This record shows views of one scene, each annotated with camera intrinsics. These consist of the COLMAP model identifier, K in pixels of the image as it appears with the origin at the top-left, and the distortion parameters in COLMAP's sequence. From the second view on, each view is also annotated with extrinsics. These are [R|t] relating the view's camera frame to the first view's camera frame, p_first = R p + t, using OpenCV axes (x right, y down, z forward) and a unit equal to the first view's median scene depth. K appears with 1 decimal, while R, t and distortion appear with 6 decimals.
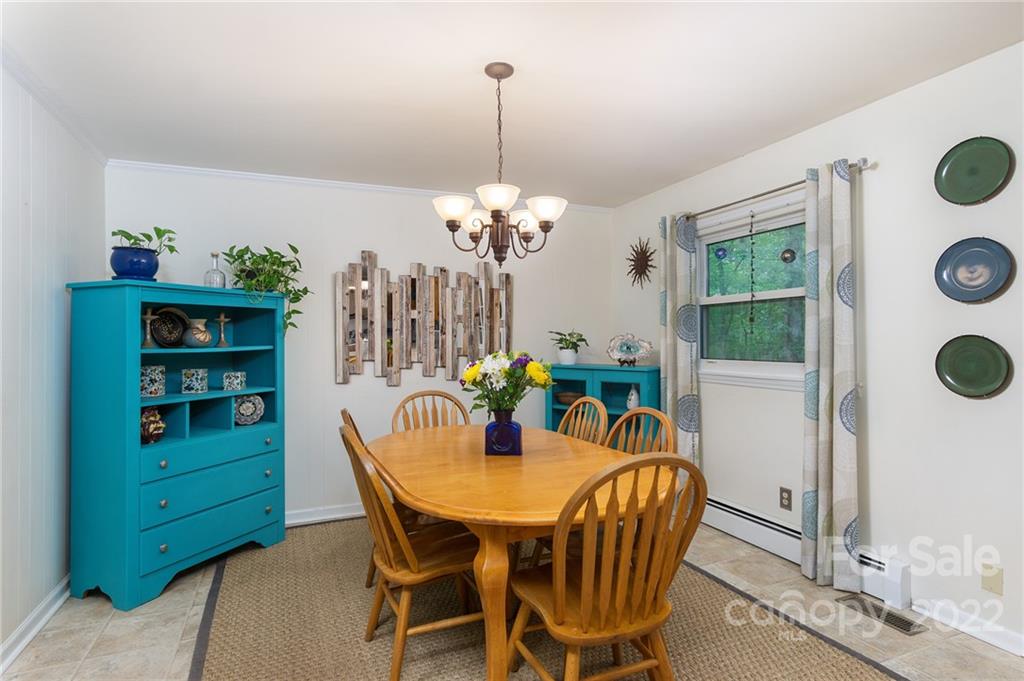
lens RADIAL K [[537.5, 0, 506.2], [0, 537.5, 340.3], [0, 0, 1]] dist [0.002176, 0.000204]
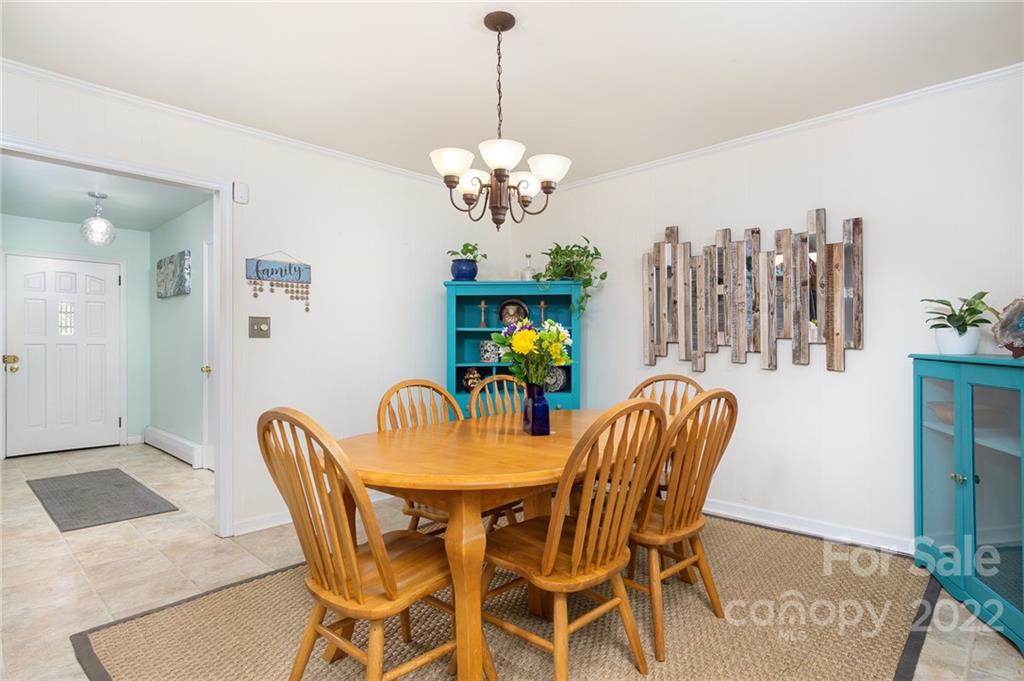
lens RADIAL K [[537.5, 0, 505.5], [0, 537.5, 339.6], [0, 0, 1]] dist [0.002176, 0.000204]
pose [[0.392782, 0.002575, -0.919628, 0.488426], [-0.001927, 0.999996, 0.001977, 0.030602], [0.919630, 0.000996, 0.392785, 0.352259]]
